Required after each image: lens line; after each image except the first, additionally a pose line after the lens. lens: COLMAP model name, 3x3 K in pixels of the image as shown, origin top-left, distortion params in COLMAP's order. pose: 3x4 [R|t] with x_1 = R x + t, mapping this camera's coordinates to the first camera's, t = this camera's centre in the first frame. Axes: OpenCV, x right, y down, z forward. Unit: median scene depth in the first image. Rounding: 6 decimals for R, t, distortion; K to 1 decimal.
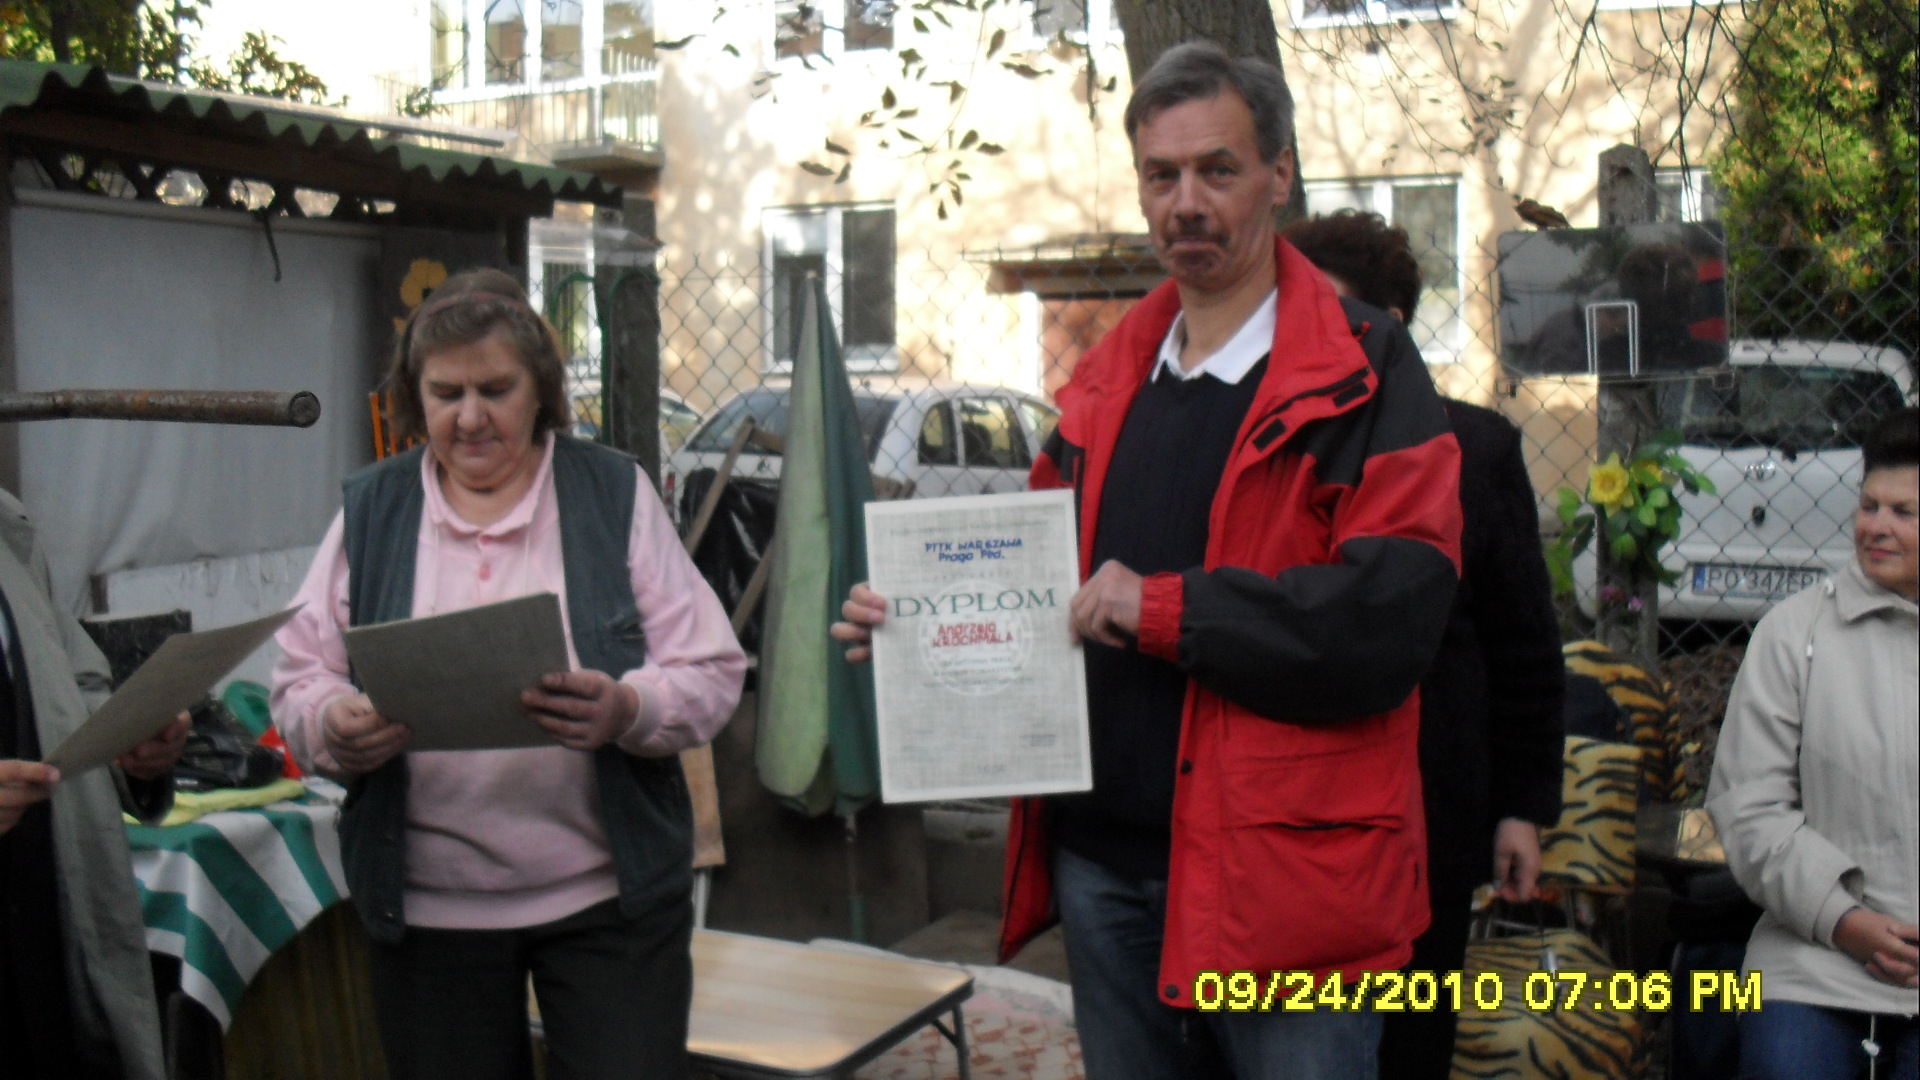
lens RADIAL K [[2210.3, 0, 923.2], [0, 2210.3, 567.9], [0, 0, 1]] dist [-0.142735, 0.000000]
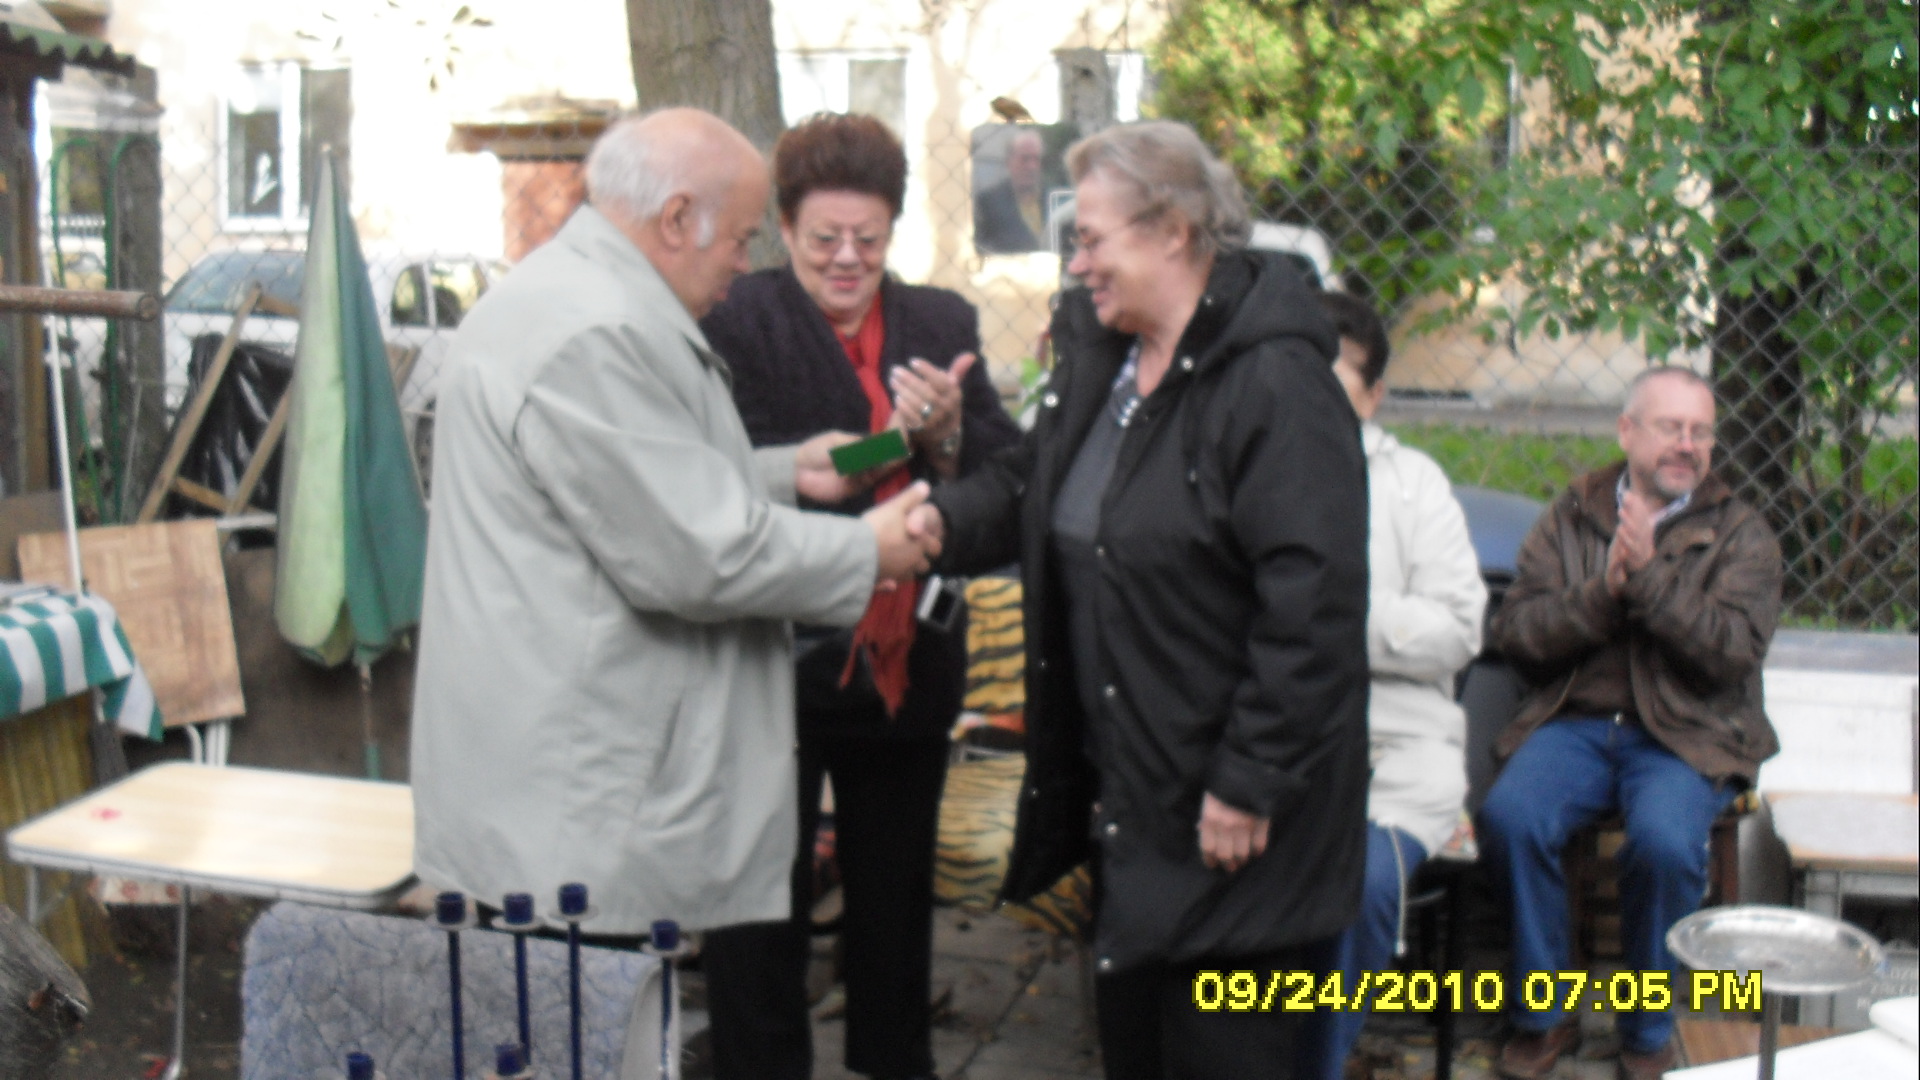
lens RADIAL K [[2210.3, 0, 923.9], [0, 2210.3, 505.6], [0, 0, 1]] dist [-0.142735, 0.000000]
pose [[0.968751, -0.005463, 0.247976, -0.030076], [-0.002921, 0.999437, 0.033426, 0.000489], [-0.248019, -0.033106, 0.968189, -0.060430]]
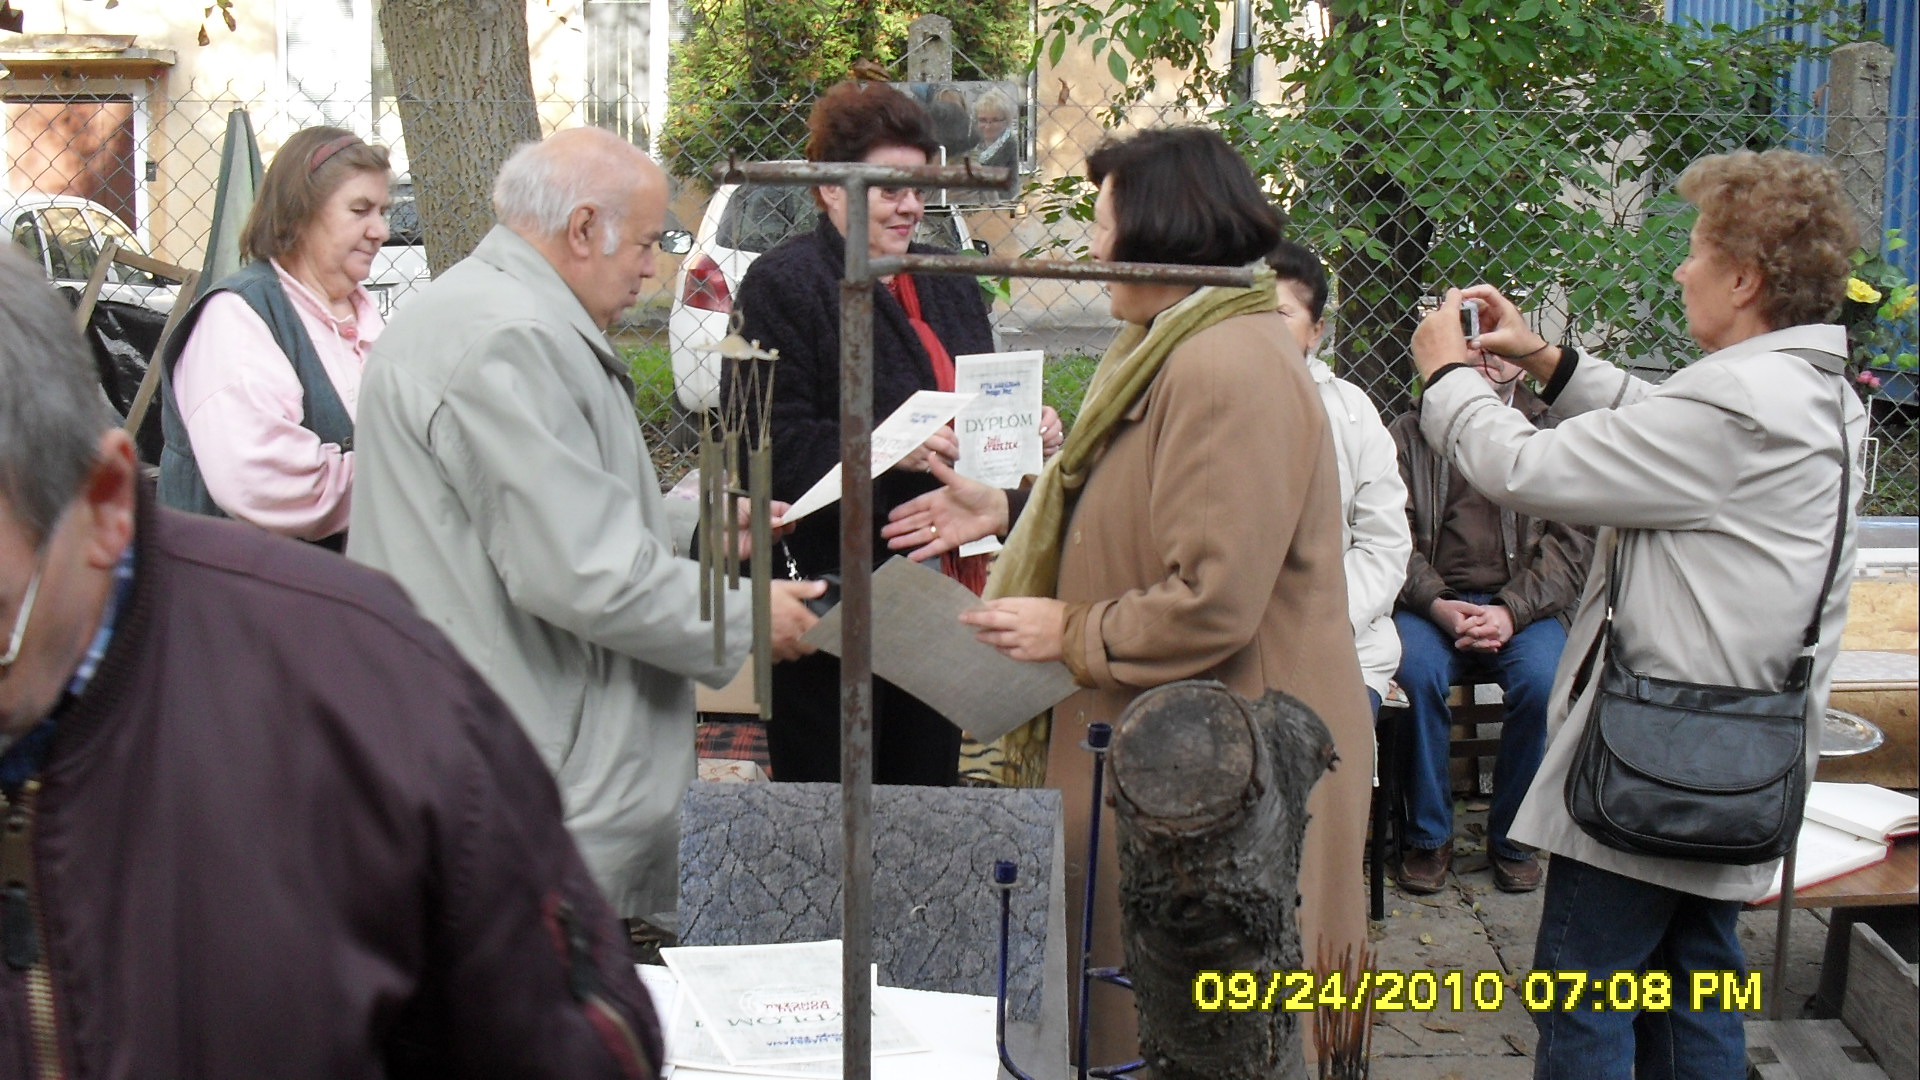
lens RADIAL K [[2210.3, 0, 943.2], [0, 2210.3, 515.1], [0, 0, 1]] dist [-0.142735, 0.000000]
pose [[0.873287, -0.052046, 0.484418, -0.241868], [0.020492, 0.997322, 0.070210, -0.001425], [-0.486774, -0.051387, 0.872015, -0.082330]]
